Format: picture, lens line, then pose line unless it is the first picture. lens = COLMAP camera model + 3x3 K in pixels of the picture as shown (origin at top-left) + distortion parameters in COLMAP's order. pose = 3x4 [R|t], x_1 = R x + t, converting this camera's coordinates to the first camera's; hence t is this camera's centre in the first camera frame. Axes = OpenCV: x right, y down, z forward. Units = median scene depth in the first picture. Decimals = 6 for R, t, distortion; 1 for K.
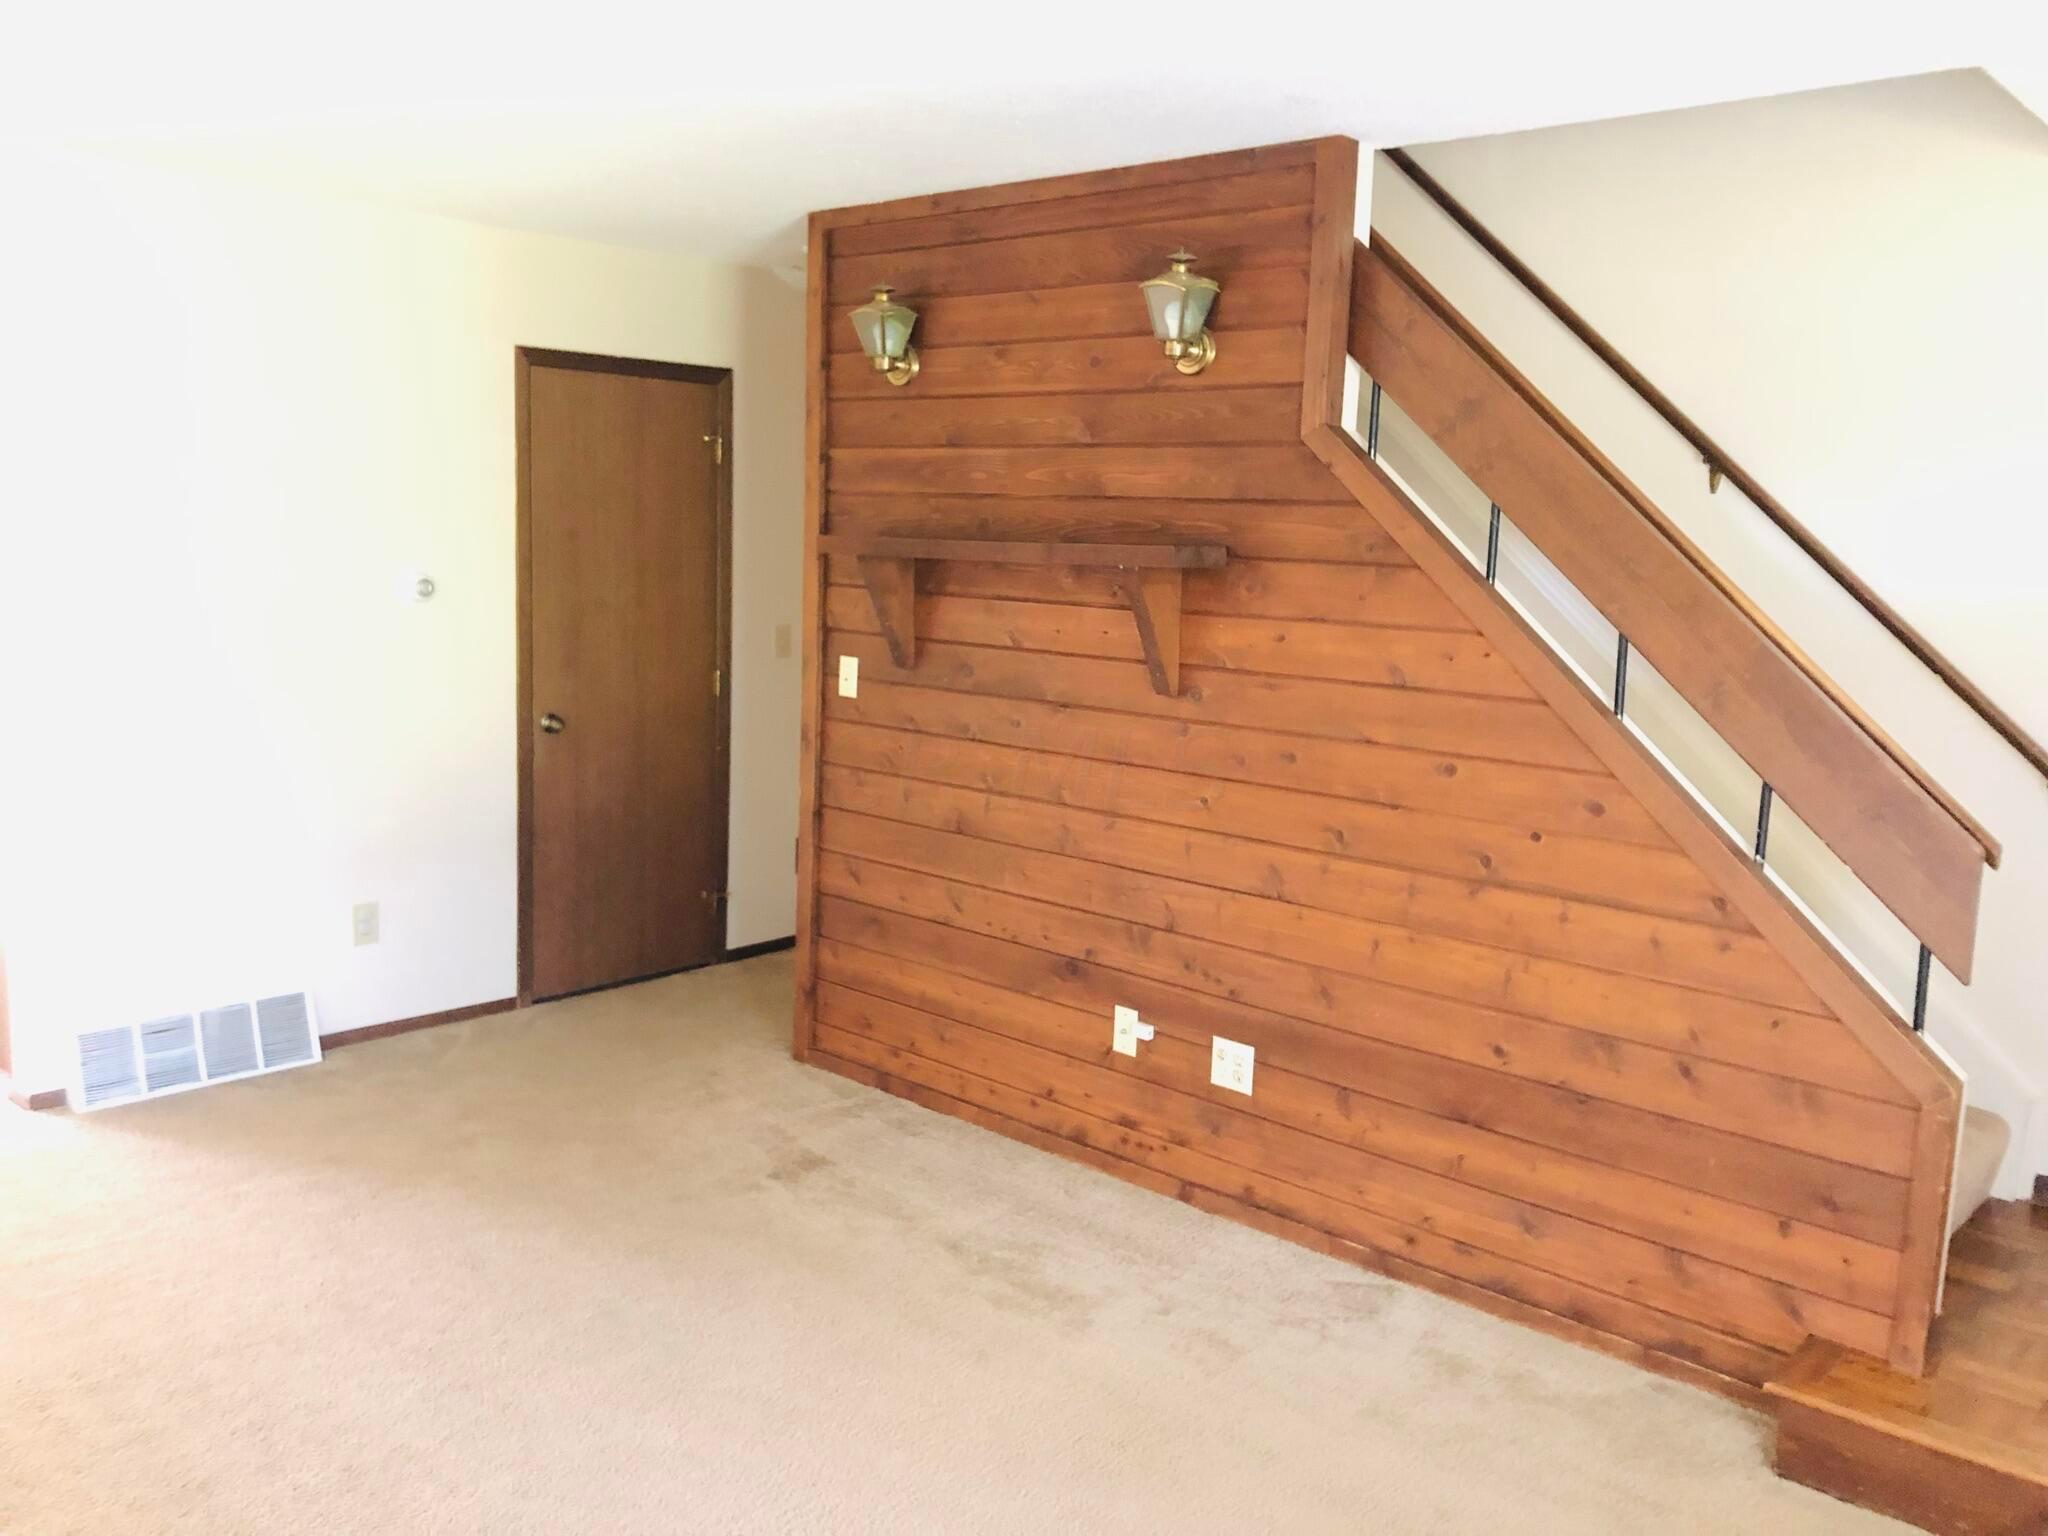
lens RADIAL K [[1643.9, 0, 1024.0], [0, 1643.9, 768.0], [0, 0, 1]] dist [0.078299, -0.196830]
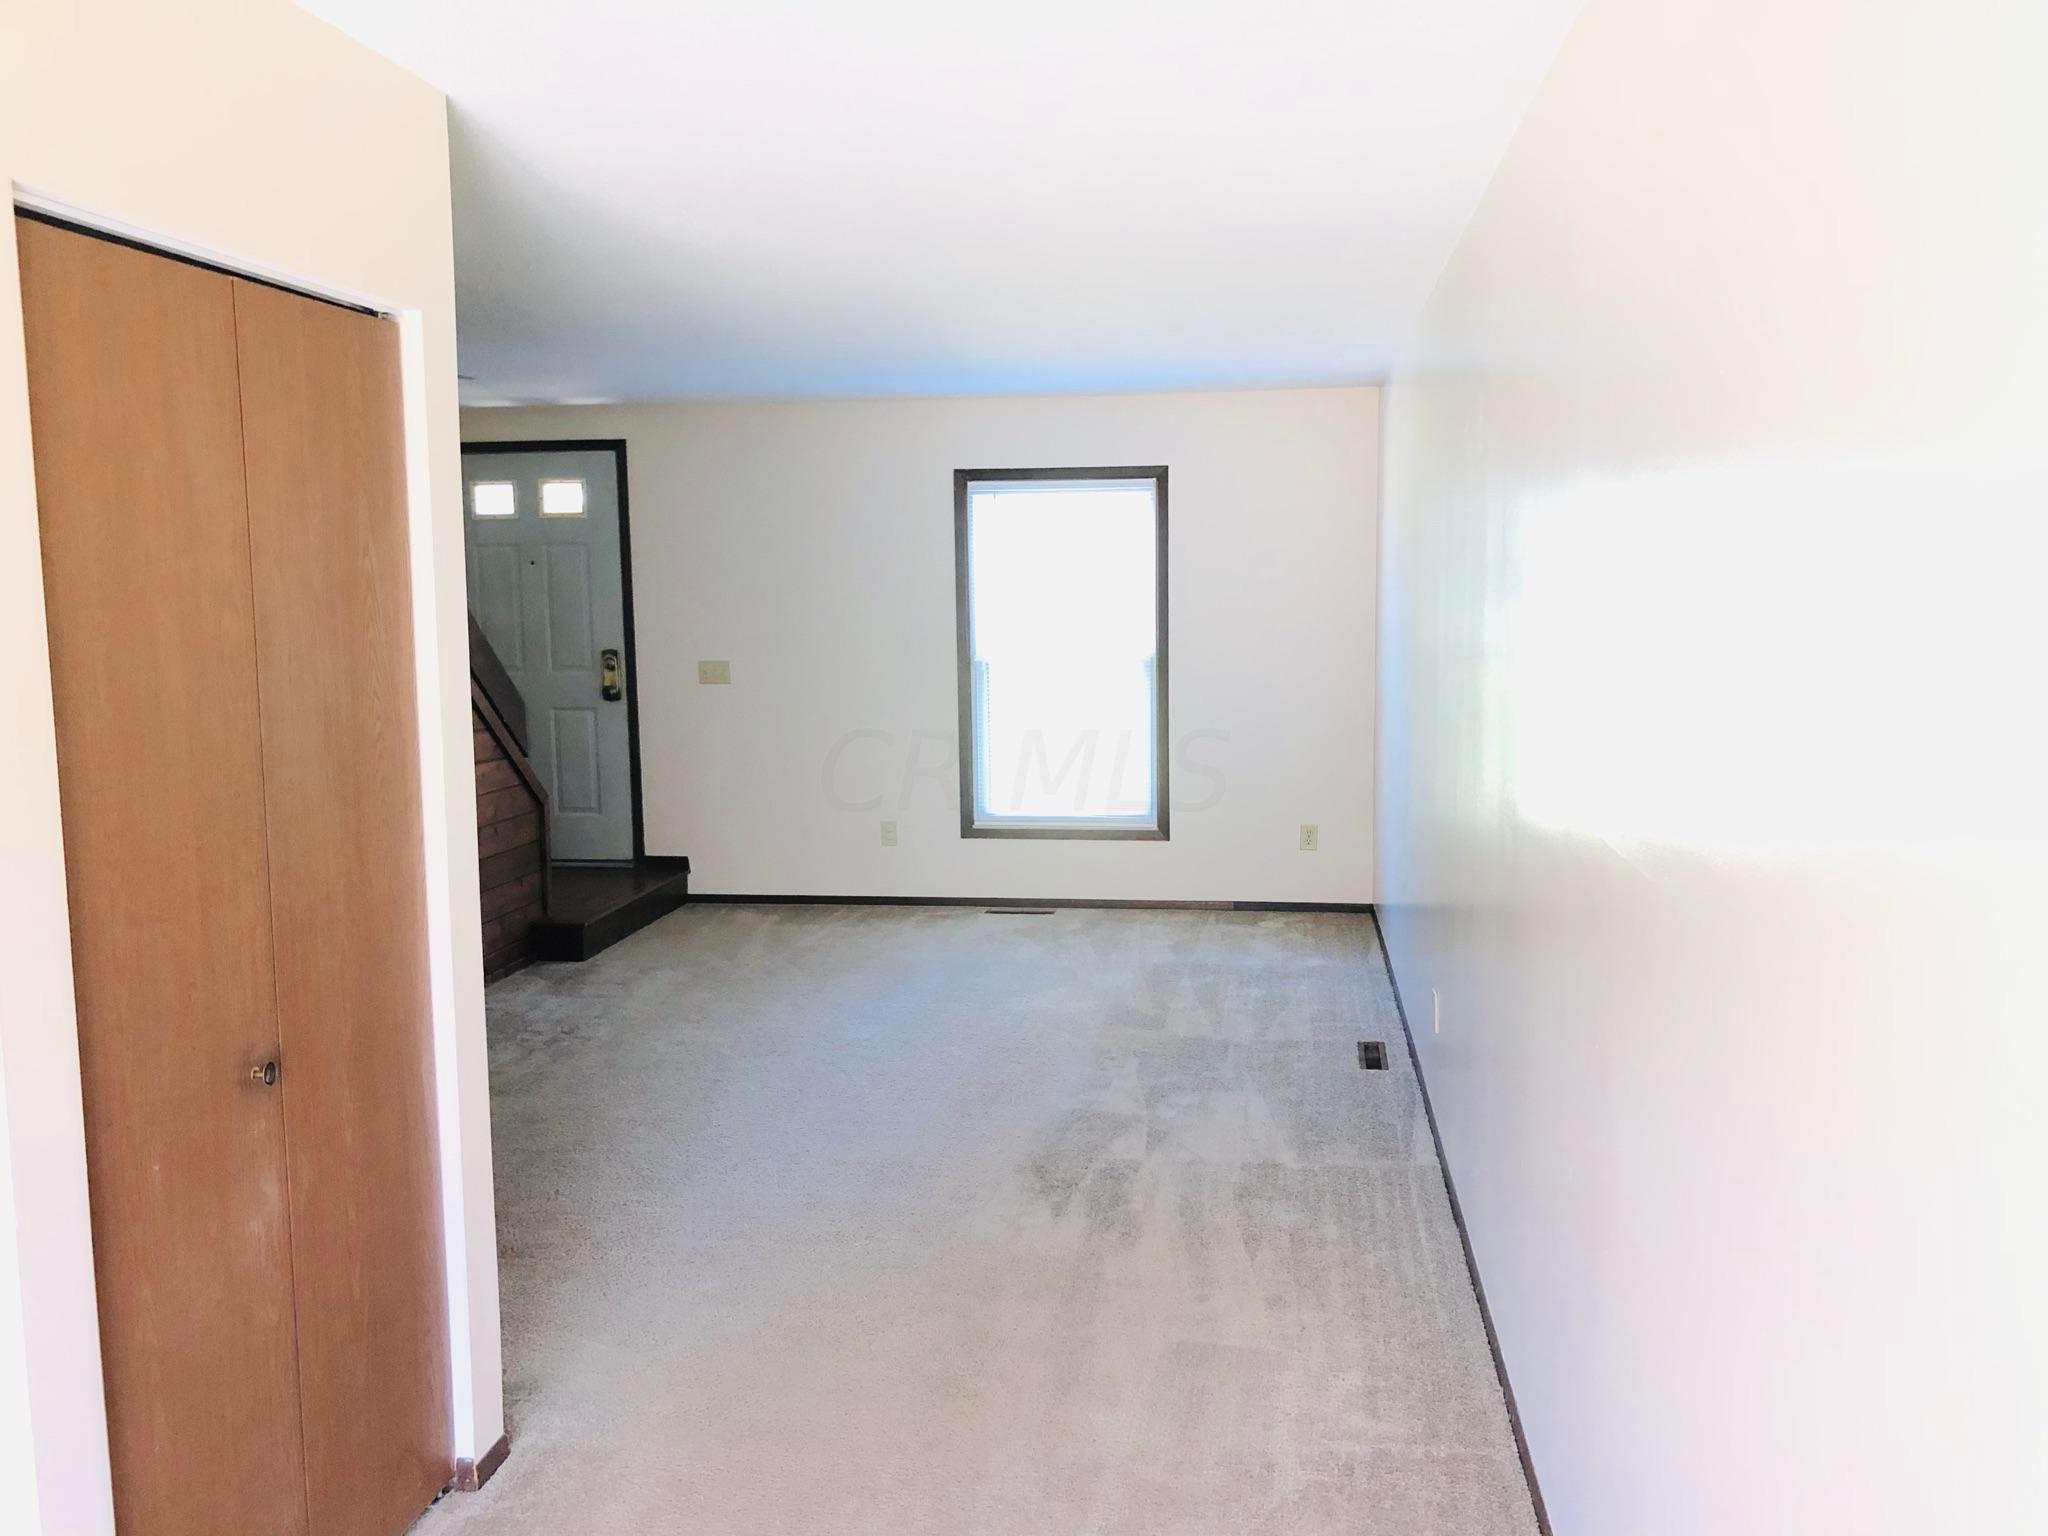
lens RADIAL K [[1643.9, 0, 1024.0], [0, 1643.9, 768.0], [0, 0, 1]] dist [0.078299, -0.196830]
pose [[-0.573036, -0.118276, 0.810950, -1.434121], [0.102062, 0.971528, 0.213815, -0.235499], [-0.813150, 0.205291, -0.544649, 1.336649]]
